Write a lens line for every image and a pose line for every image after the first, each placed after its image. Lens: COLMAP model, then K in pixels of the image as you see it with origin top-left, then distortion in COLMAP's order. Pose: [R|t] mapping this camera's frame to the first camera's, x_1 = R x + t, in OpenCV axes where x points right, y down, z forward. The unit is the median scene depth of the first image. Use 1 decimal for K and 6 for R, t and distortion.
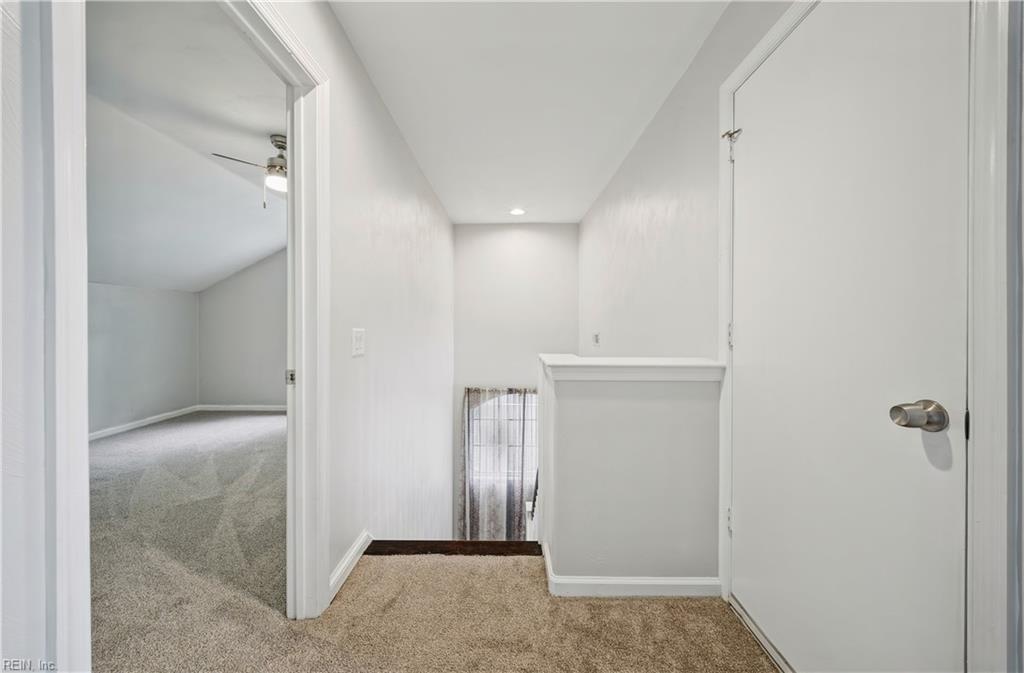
lens RADIAL K [[355.7, 0, 508.9], [0, 355.7, 330.2], [0, 0, 1]] dist [0.003259, -0.003193]
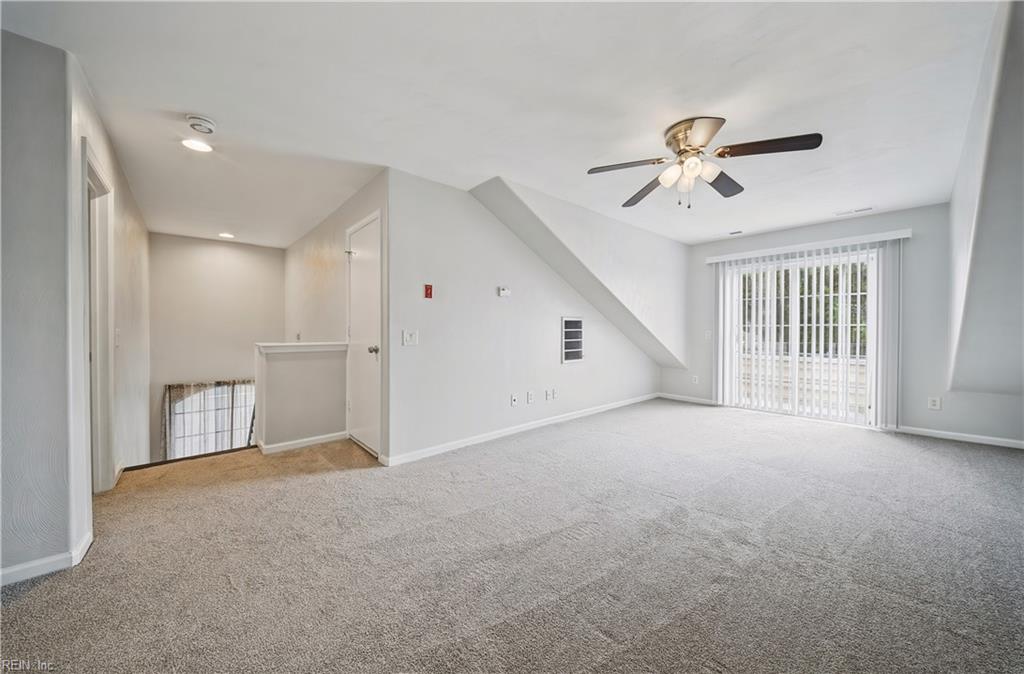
lens RADIAL K [[355.7, 0, 501.7], [0, 355.7, 333.8], [0, 0, 1]] dist [0.003259, -0.003193]
pose [[0.749252, -0.003148, 0.662278, -0.073115], [0.005231, 0.999986, -0.001164, 0.011994], [-0.662265, 0.004337, 0.749257, -0.502732]]
